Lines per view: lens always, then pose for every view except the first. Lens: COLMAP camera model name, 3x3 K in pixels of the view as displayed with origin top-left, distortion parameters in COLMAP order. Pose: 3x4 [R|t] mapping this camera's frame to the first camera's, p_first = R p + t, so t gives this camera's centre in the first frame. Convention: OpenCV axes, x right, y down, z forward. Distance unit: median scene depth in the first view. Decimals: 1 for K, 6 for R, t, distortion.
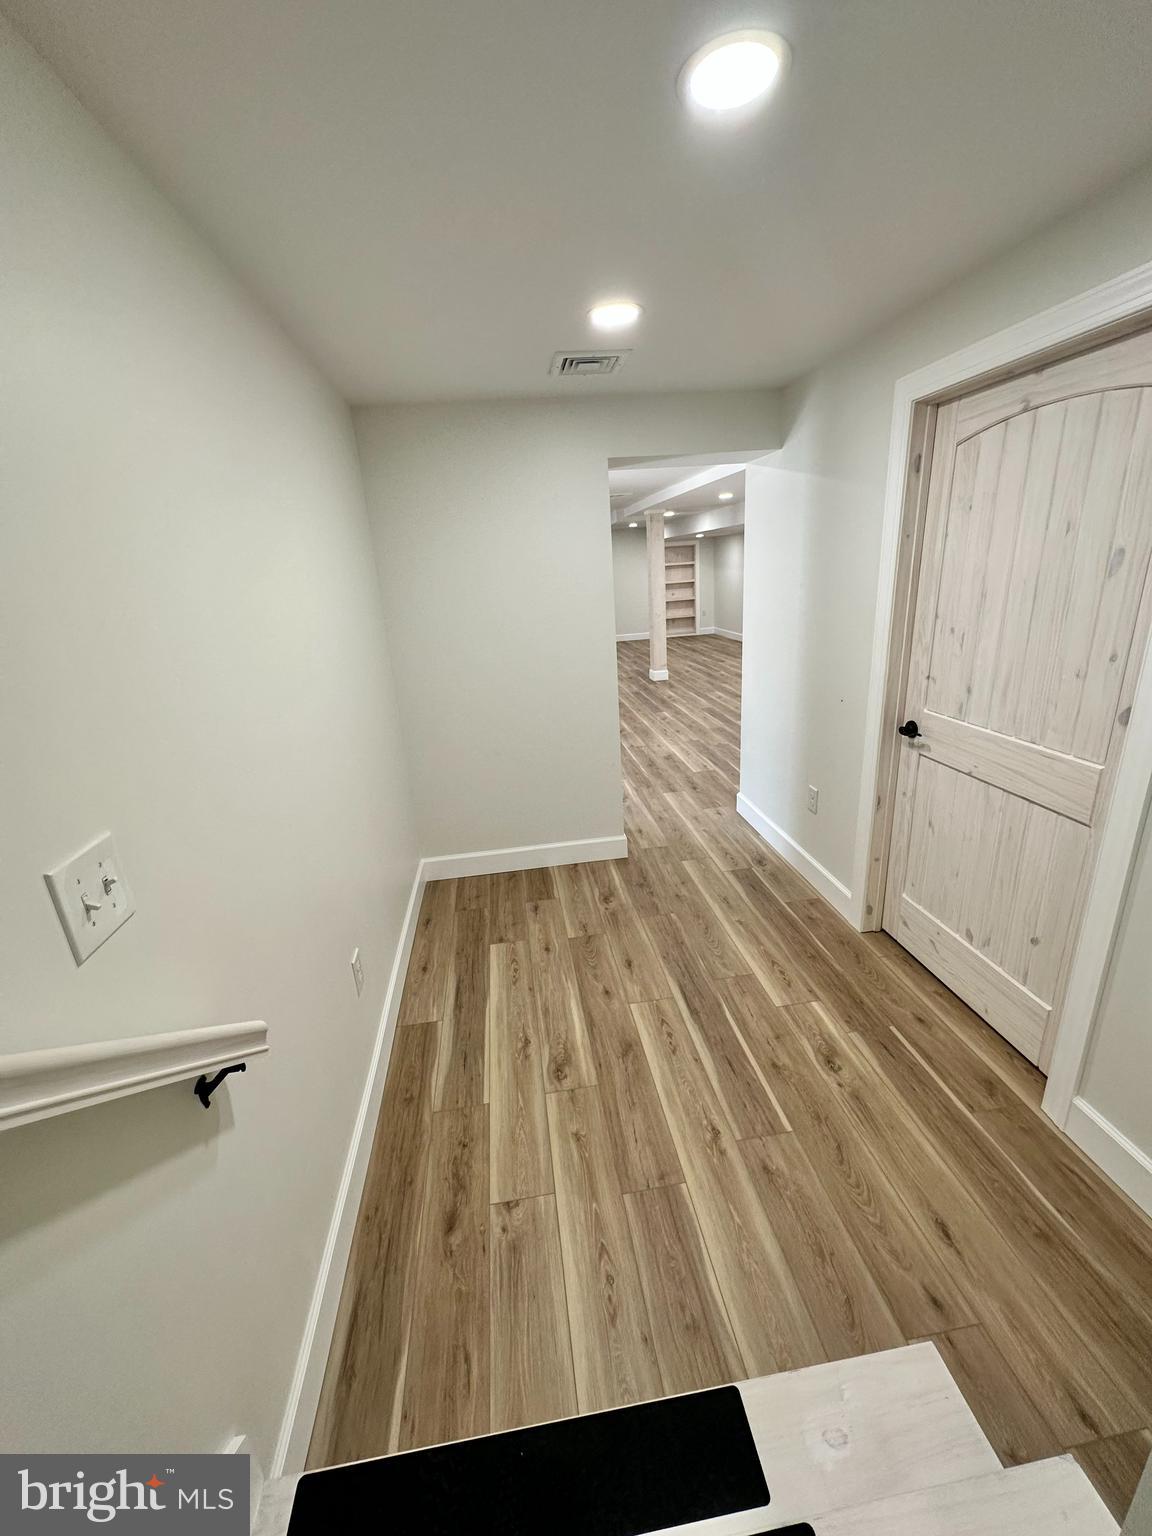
lens RADIAL K [[613.7, 0, 573.2], [0, 613.7, 766.9], [0, 0, 1]] dist [-0.001837, -0.000132]
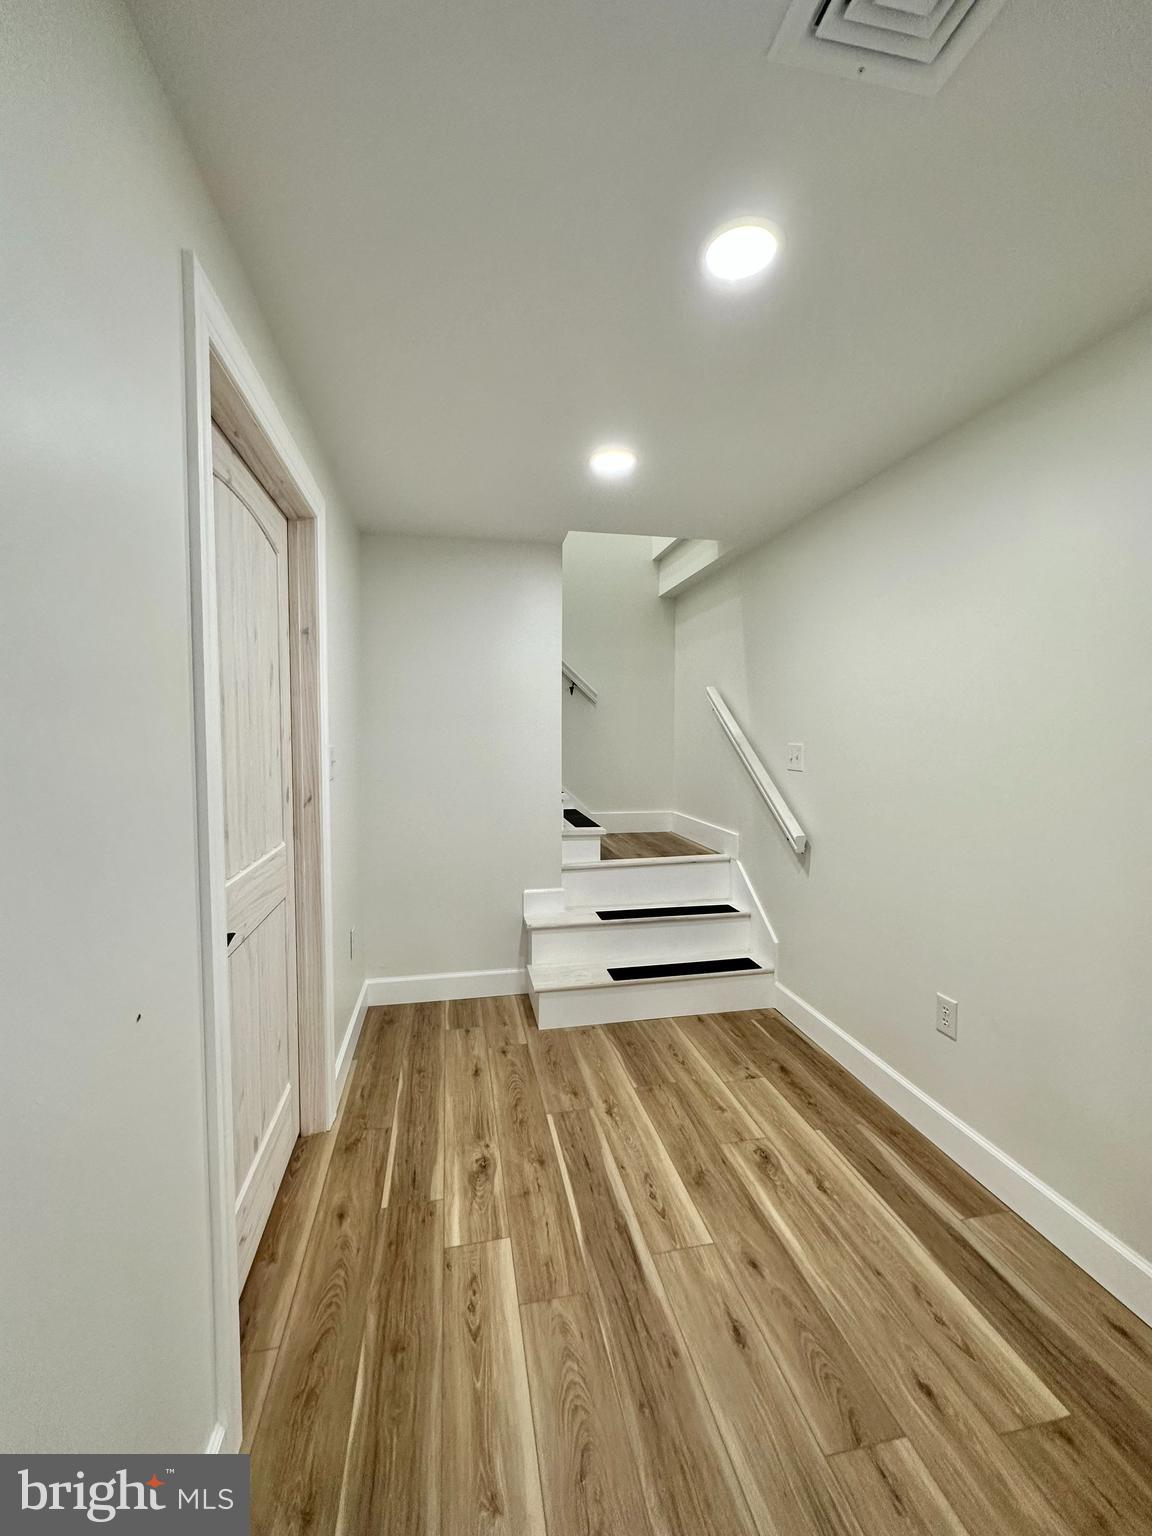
lens RADIAL K [[613.7, 0, 573.2], [0, 613.7, 766.9], [0, 0, 1]] dist [-0.001837, -0.000132]
pose [[-0.995313, 0.066262, -0.070441, 0.295231], [0.035441, 0.927626, 0.371825, -0.425041], [0.089980, 0.367585, -0.925627, 1.604268]]
